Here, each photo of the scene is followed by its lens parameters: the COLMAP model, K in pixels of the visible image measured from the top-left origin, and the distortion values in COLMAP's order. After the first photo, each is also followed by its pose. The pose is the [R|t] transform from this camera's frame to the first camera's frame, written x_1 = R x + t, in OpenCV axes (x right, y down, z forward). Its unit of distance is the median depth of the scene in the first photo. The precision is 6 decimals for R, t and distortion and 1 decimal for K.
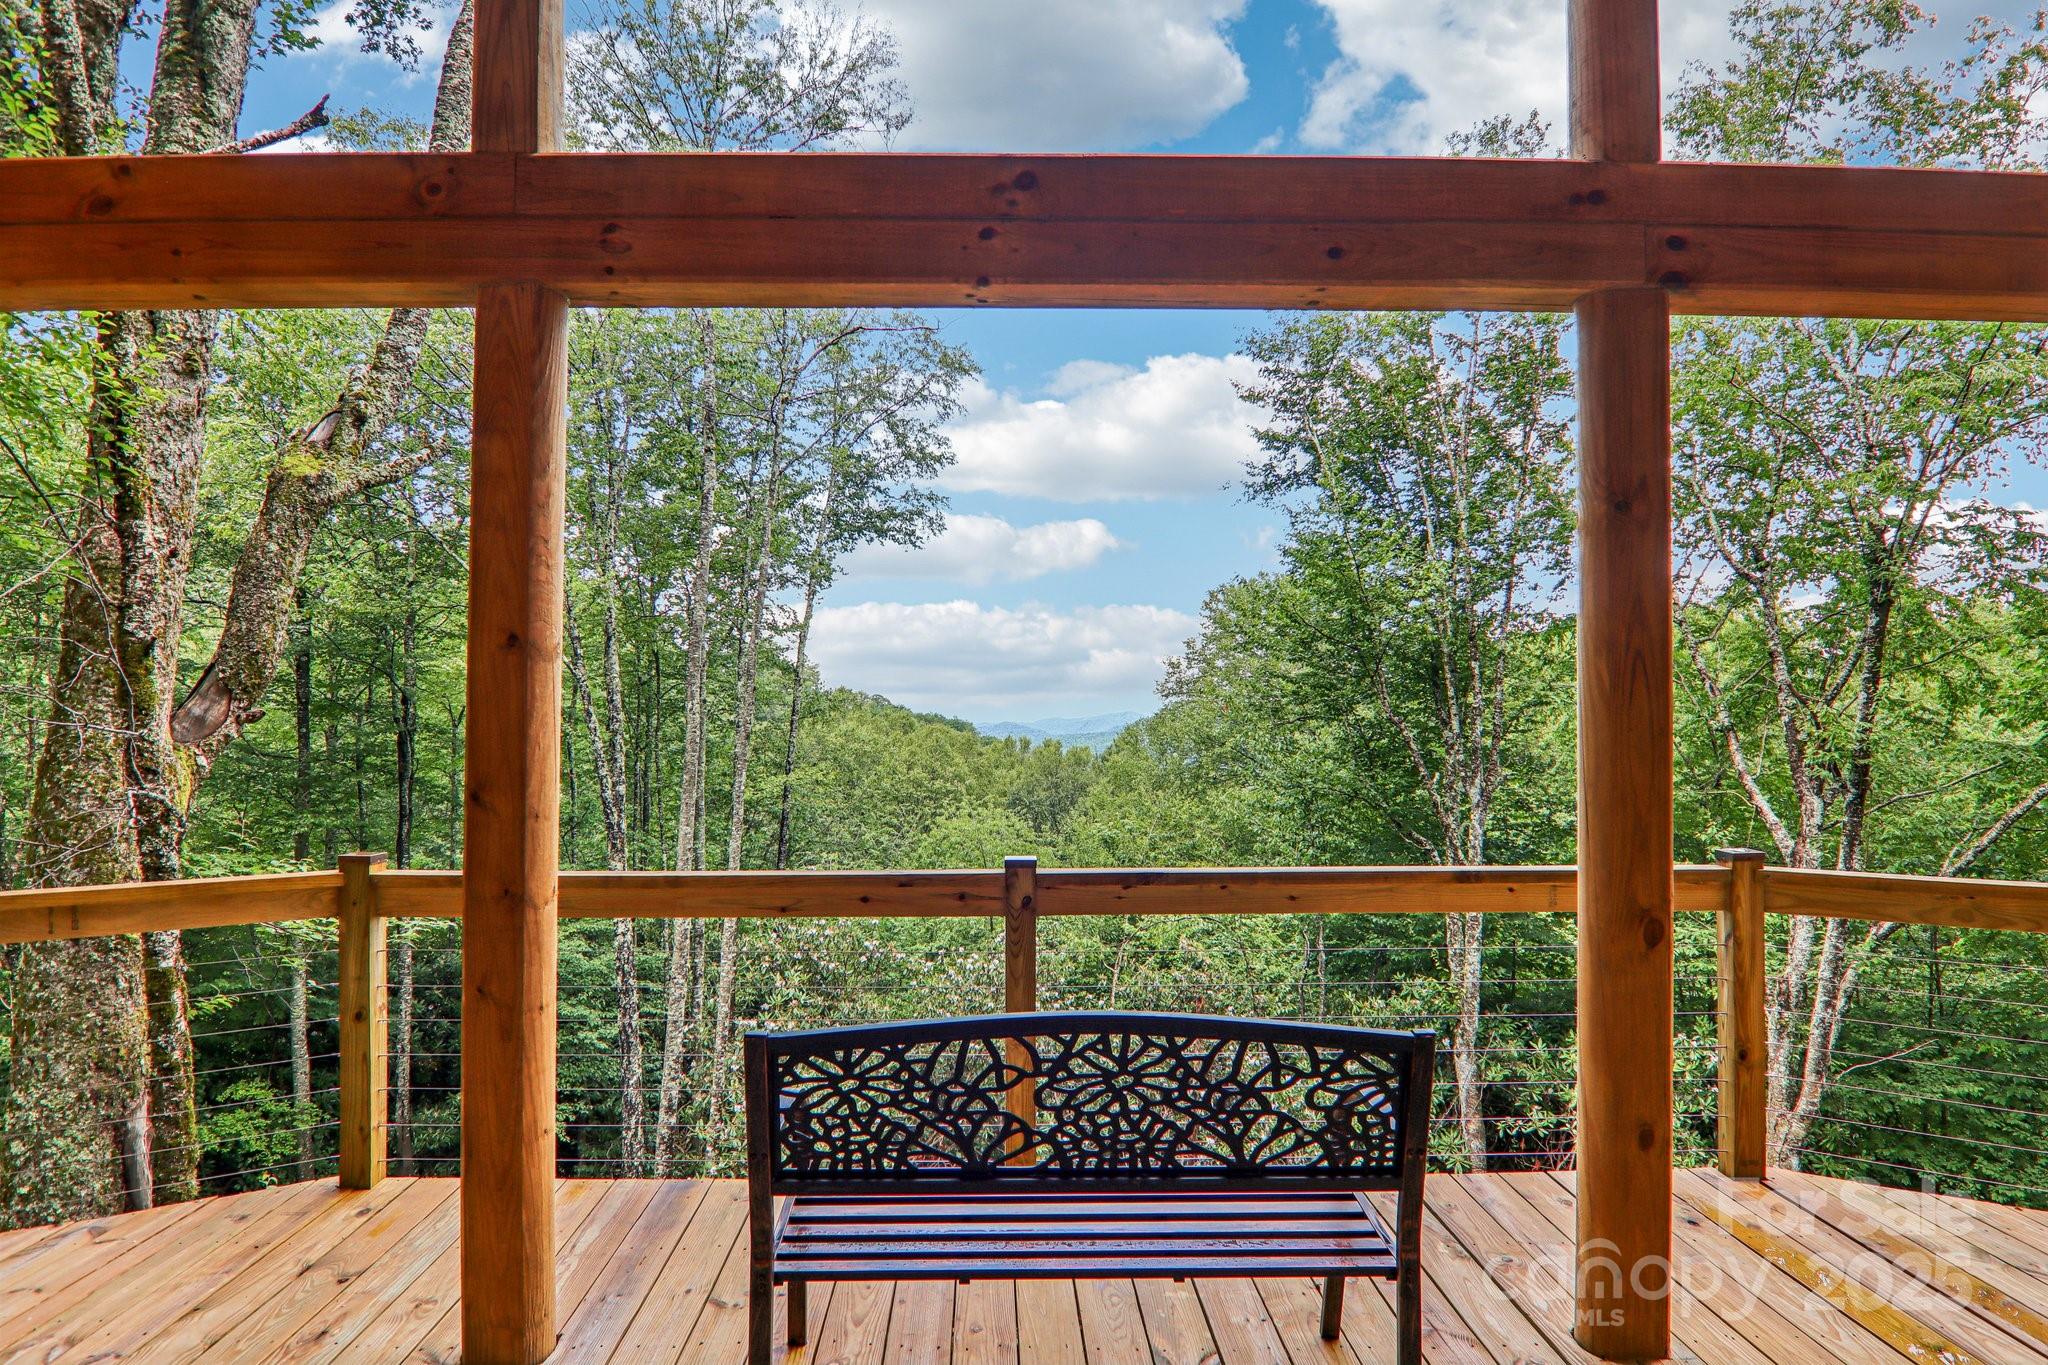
lens RADIAL K [[1166.4, 0, 1059.8], [0, 1166.4, 683.2], [0, 0, 1]] dist [0.001810, -0.018502]
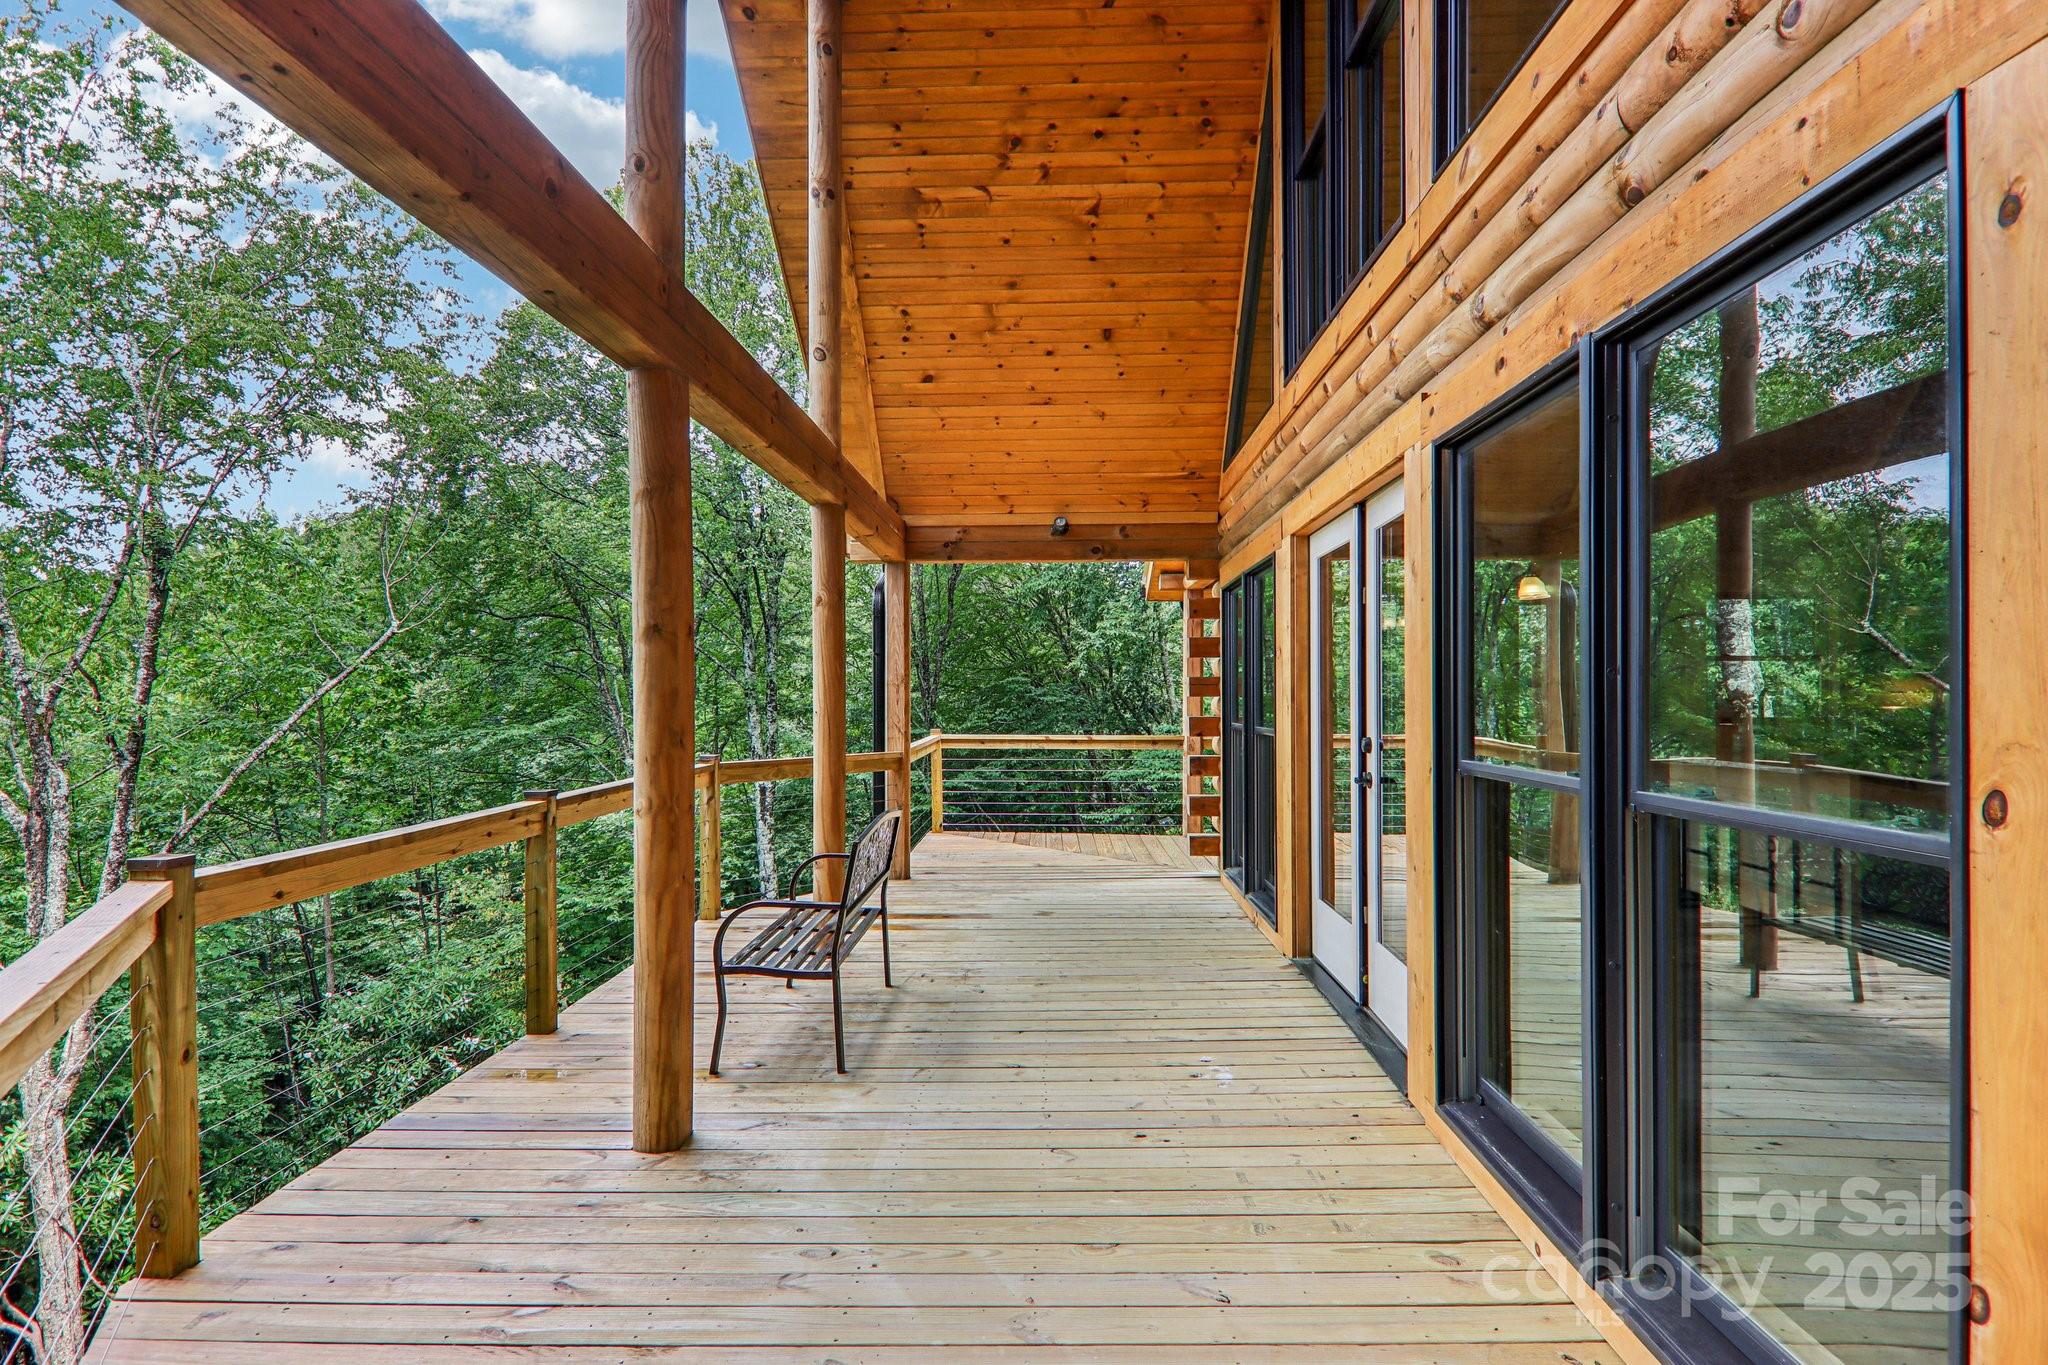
lens RADIAL K [[1166.4, 0, 1054.9], [0, 1166.4, 706.7], [0, 0, 1]] dist [0.001810, -0.018502]
pose [[0.035370, -0.014830, 0.999264, -0.341669], [-0.026869, 0.999514, 0.015785, 0.003259], [-0.999013, -0.027408, 0.034954, 0.089816]]
